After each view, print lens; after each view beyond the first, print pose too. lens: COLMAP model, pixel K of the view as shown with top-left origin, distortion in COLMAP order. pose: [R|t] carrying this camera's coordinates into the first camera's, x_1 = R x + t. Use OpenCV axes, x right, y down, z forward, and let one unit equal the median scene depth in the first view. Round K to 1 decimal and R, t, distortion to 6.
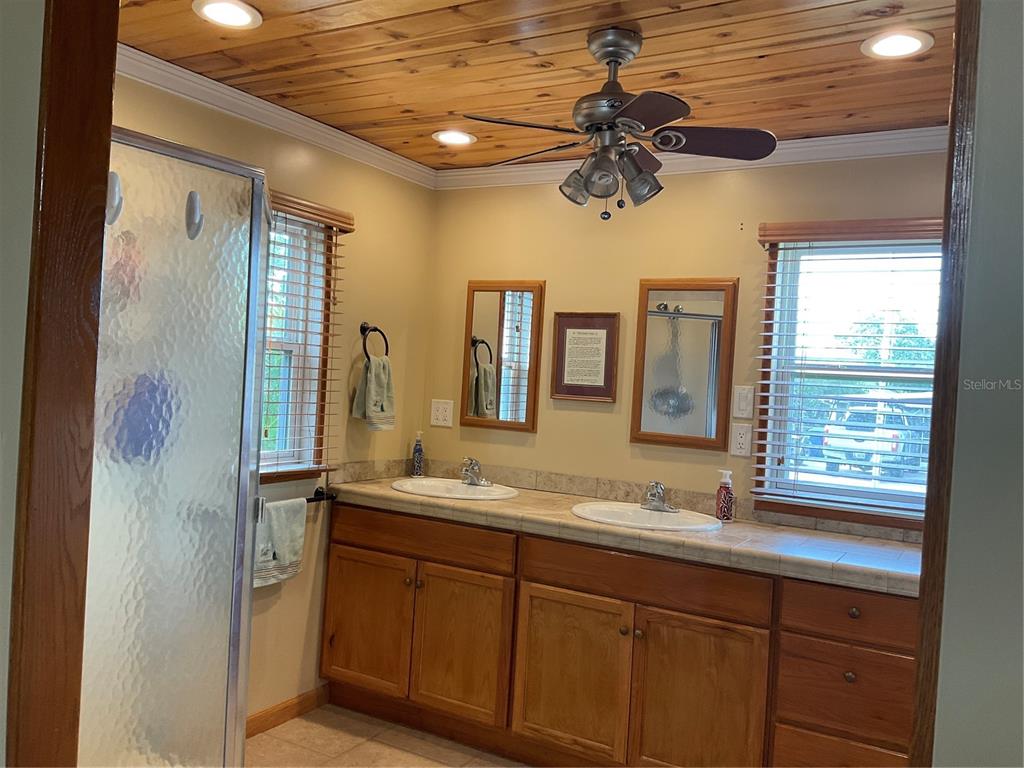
lens RADIAL K [[843.8, 0, 514.5], [0, 843.8, 384.4], [0, 0, 1]] dist [0.074248, -0.129319]
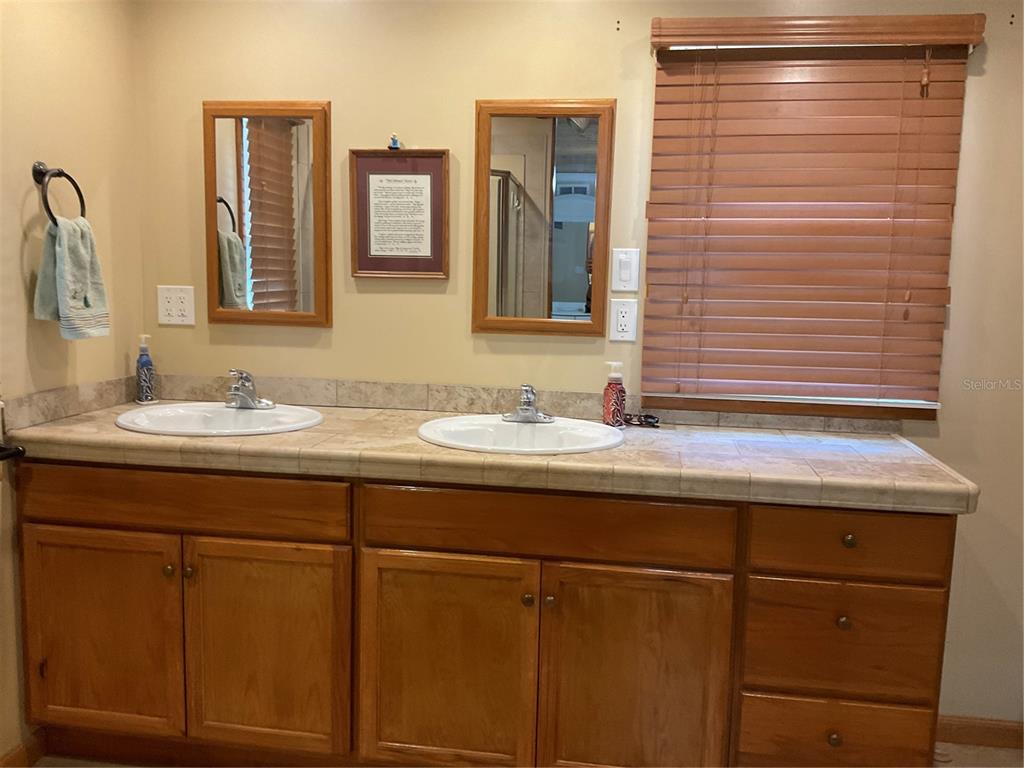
lens RADIAL K [[844.1, 0, 512.8], [0, 844.1, 383.5], [0, 0, 1]] dist [0.065362, -0.116230]
pose [[0.929525, -0.085221, 0.358777, -0.102862], [0.035240, 0.989005, 0.143619, 0.008822], [-0.367071, -0.120854, 0.922308, 0.323489]]
